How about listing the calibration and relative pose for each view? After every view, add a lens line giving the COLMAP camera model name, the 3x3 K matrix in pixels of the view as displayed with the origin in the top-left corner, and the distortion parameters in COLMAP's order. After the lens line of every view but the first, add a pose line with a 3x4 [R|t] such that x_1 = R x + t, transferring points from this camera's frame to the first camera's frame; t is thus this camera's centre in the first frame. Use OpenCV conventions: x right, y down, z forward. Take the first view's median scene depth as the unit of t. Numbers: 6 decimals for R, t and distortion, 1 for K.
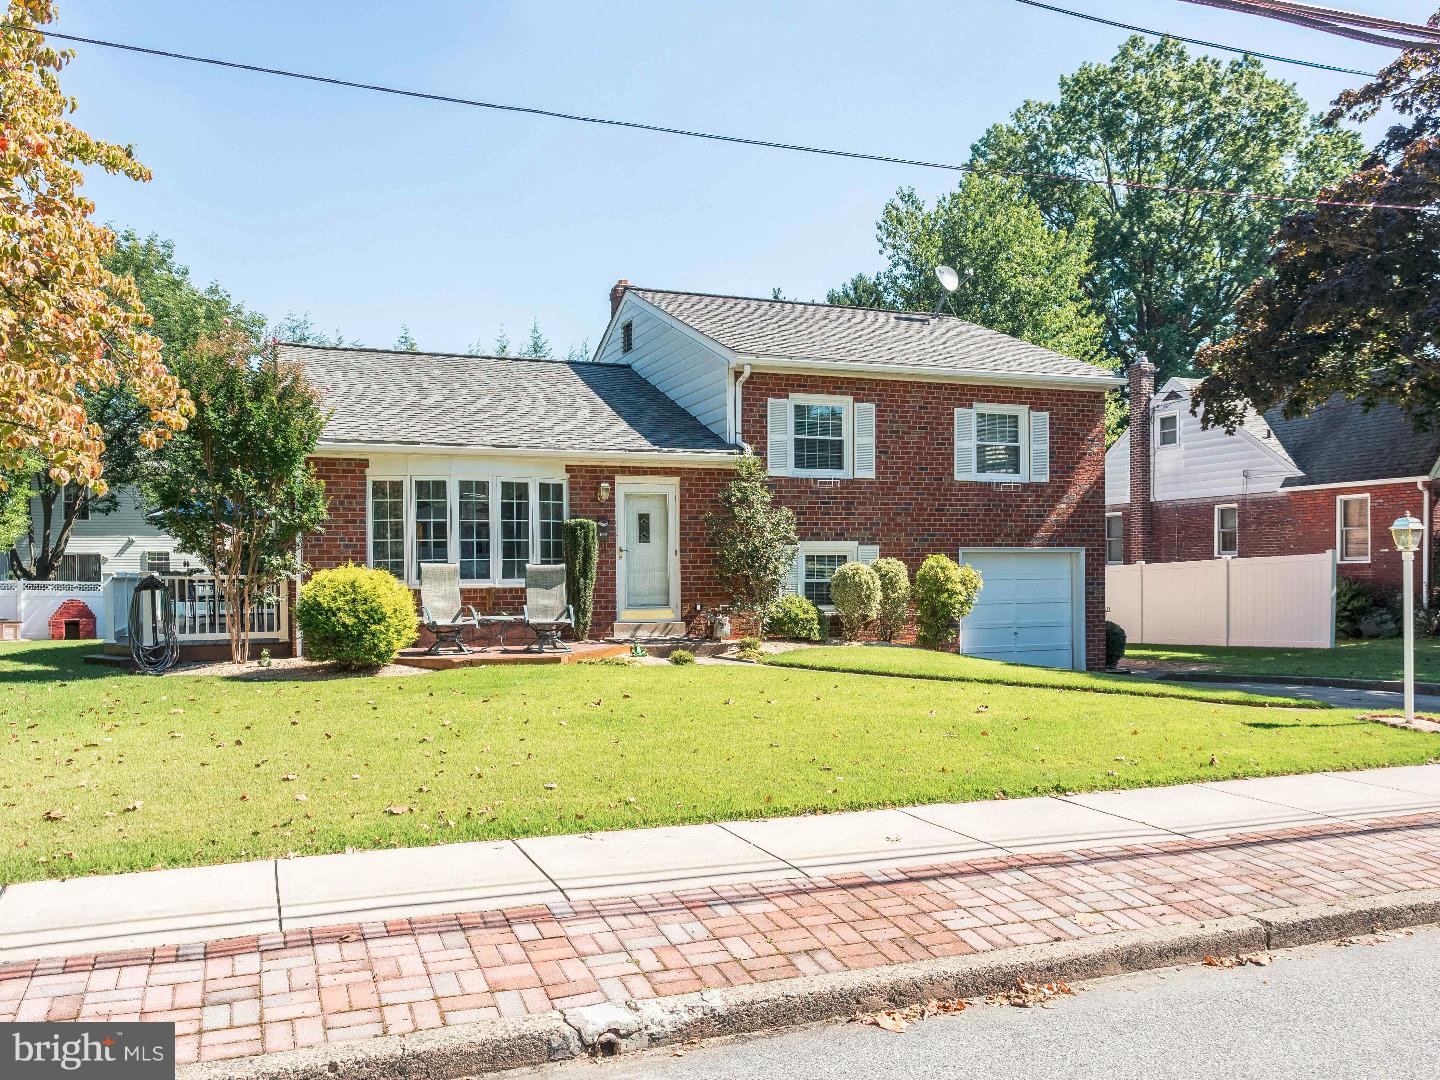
lens RADIAL K [[1188.3, 0, 719.5], [0, 1188.3, 590.7], [0, 0, 1]] dist [0.004433, -0.001332]
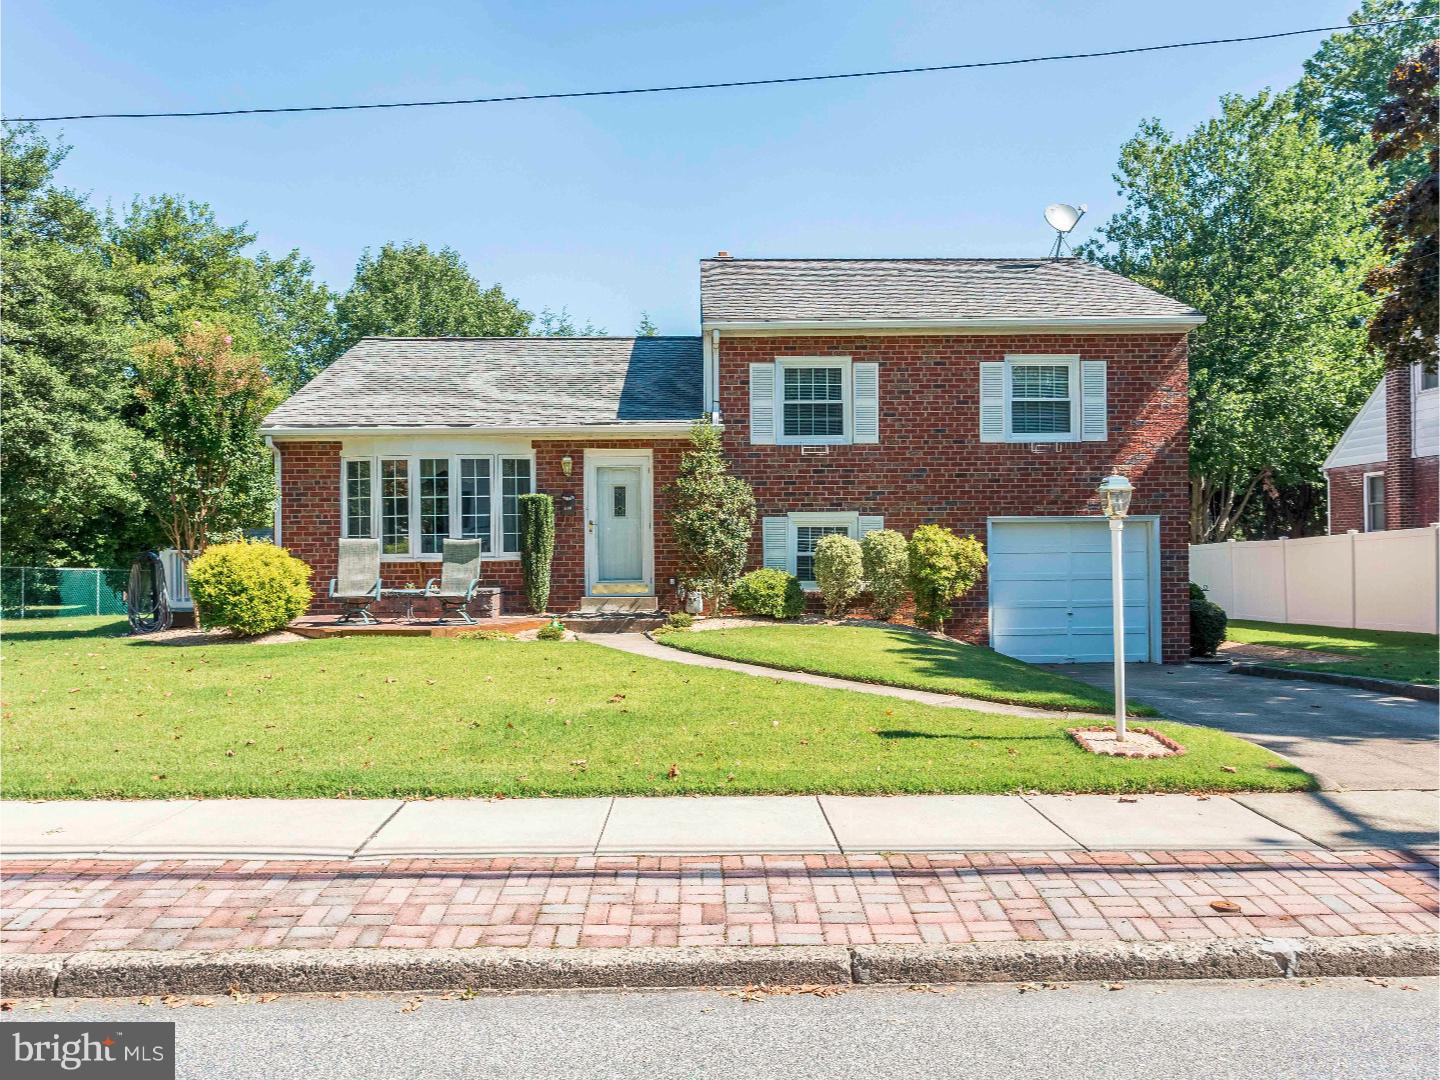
lens RADIAL K [[1176.5, 0, 720.0], [0, 1176.5, 540.0], [0, 0, 1]] dist [0.003206, 0.000106]
pose [[0.937661, -0.004334, -0.347524, 0.354207], [-0.002189, 0.999829, -0.018375, -0.002659], [0.347544, 0.017991, 0.937491, 0.110124]]
